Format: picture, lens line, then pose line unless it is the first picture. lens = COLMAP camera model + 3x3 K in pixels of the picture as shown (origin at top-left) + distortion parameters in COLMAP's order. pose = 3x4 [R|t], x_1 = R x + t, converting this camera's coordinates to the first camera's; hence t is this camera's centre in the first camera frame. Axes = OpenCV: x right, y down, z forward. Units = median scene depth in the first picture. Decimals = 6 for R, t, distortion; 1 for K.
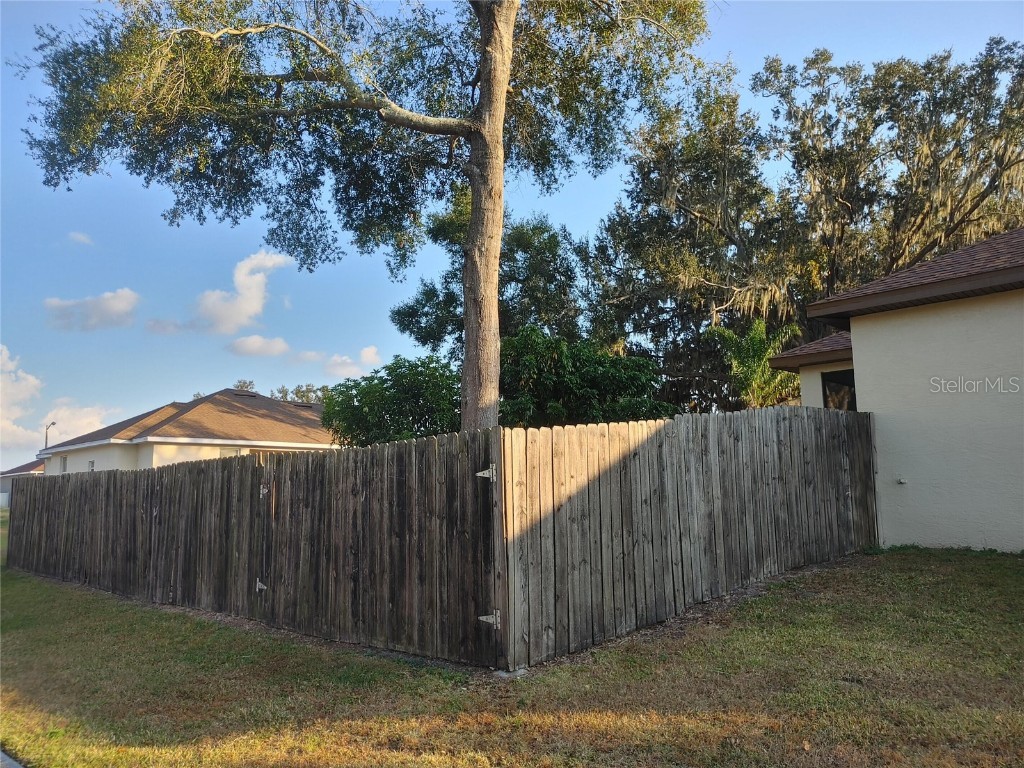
lens RADIAL K [[766.1, 0, 512.0], [0, 766.1, 384.0], [0, 0, 1]] dist [0.009534, -0.006692]
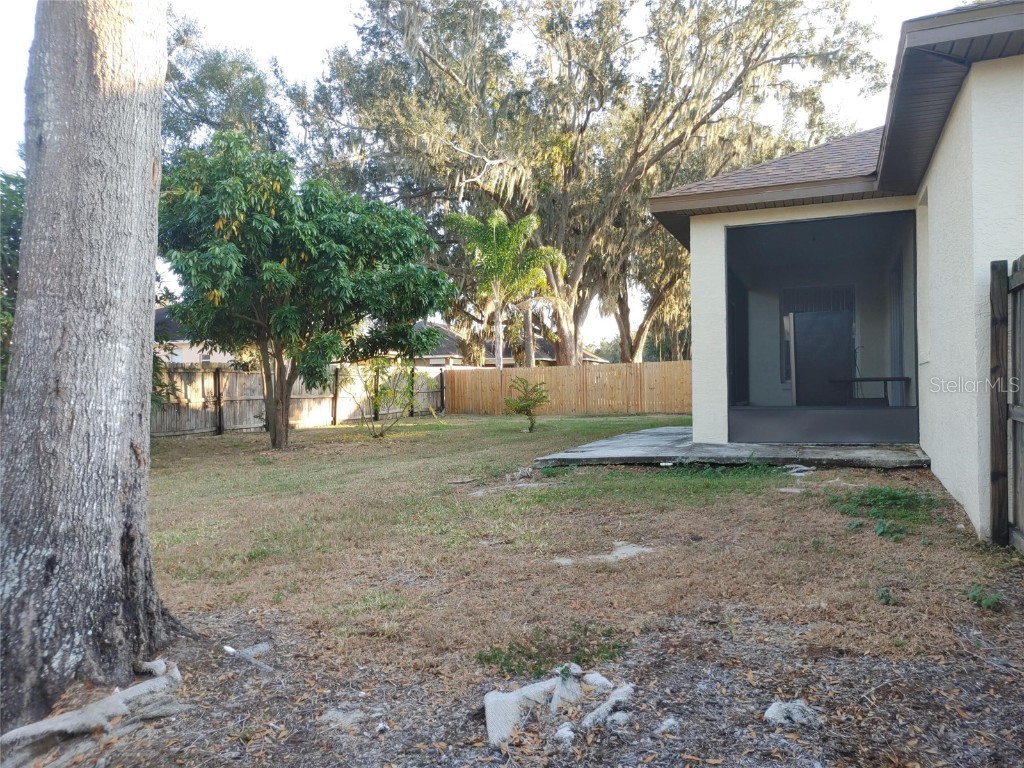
lens RADIAL K [[766.1, 0, 512.0], [0, 766.1, 384.0], [0, 0, 1]] dist [0.009534, -0.006692]
pose [[0.926337, 0.009233, 0.376583, 0.000295], [-0.057166, 0.991566, 0.116309, 0.017044], [-0.372333, -0.129270, 0.919052, 0.153431]]
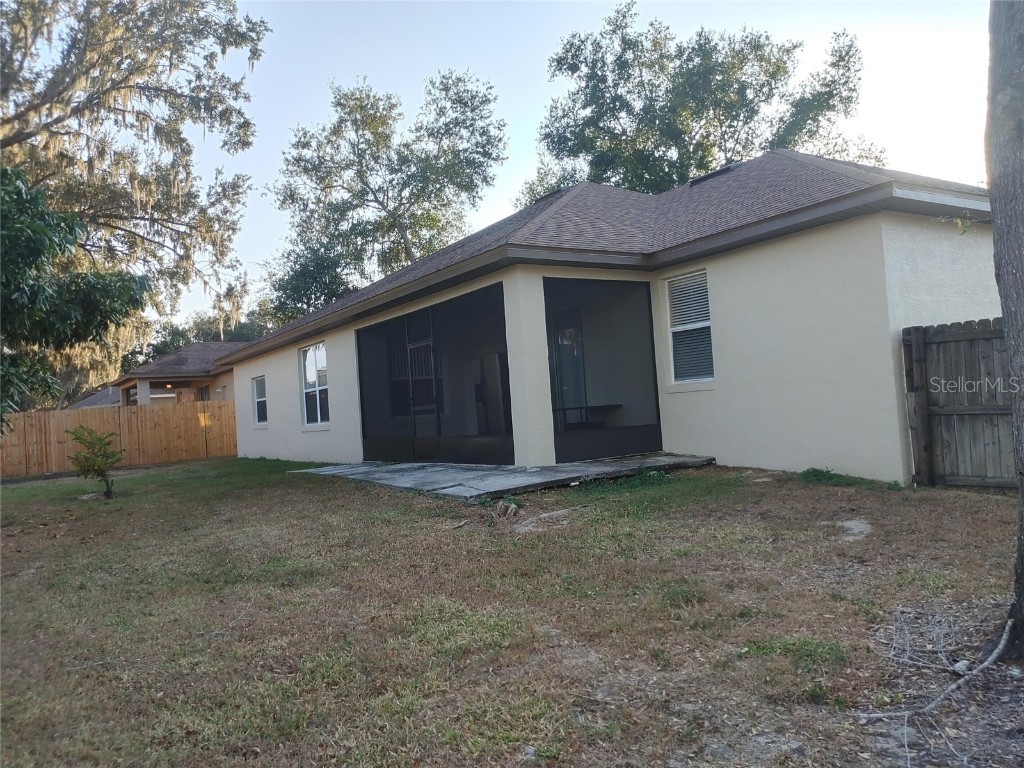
lens RADIAL K [[789.6, 0, 512.0], [0, 789.6, 384.0], [0, 0, 1]] dist [0.011292, -0.003800]
pose [[0.236699, 0.034021, 0.970987, -0.112753], [-0.078094, 0.996819, -0.015889, 0.034356], [-0.968439, -0.072067, 0.238603, 0.281062]]
